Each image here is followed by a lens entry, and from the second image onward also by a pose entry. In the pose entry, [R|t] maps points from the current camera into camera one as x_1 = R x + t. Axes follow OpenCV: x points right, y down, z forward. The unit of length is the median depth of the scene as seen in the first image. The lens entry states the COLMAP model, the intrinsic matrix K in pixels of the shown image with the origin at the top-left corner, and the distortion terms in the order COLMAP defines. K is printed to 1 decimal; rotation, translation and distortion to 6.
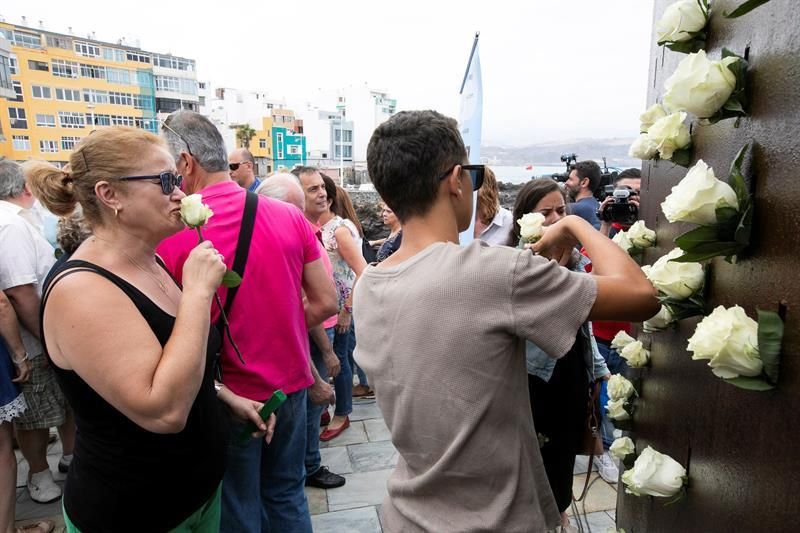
lens RADIAL K [[903.9, 0, 400.0], [0, 903.9, 266.5], [0, 0, 1]] dist [0.082017, 0.035613]
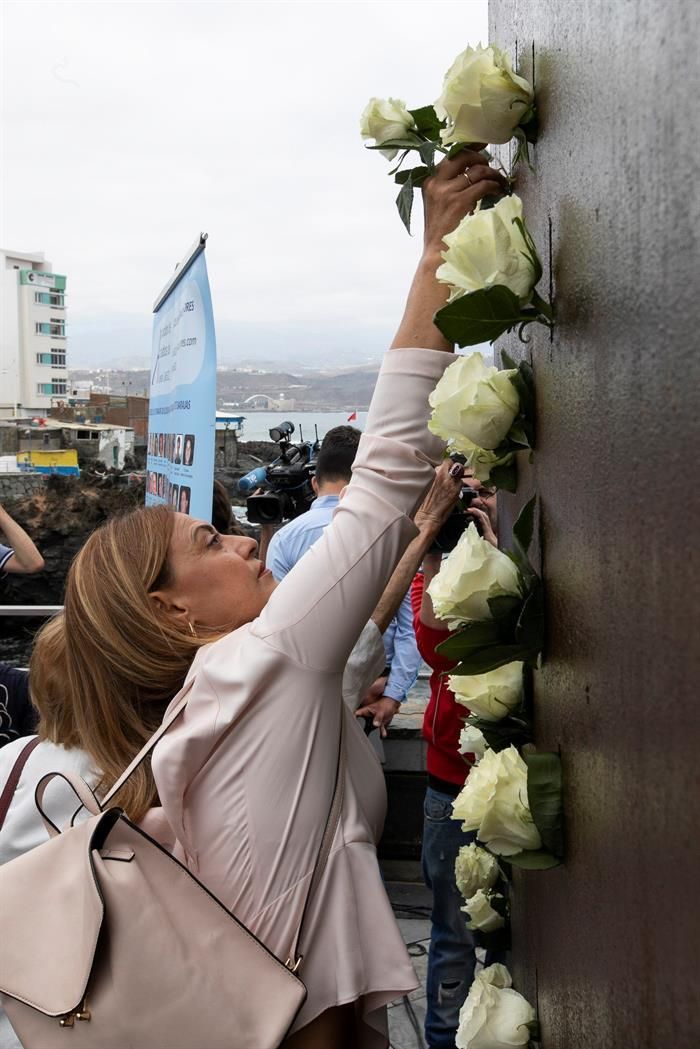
lens RADIAL K [[1185.3, 0, 350.0], [0, 1185.3, 524.5], [0, 0, 1]] dist [0.082017, 0.035613]
pose [[0.952678, -0.025565, 0.302906, -0.028642], [0.080772, 0.981926, -0.171165, 0.031546], [-0.293055, 0.187532, 0.937524, 0.211142]]
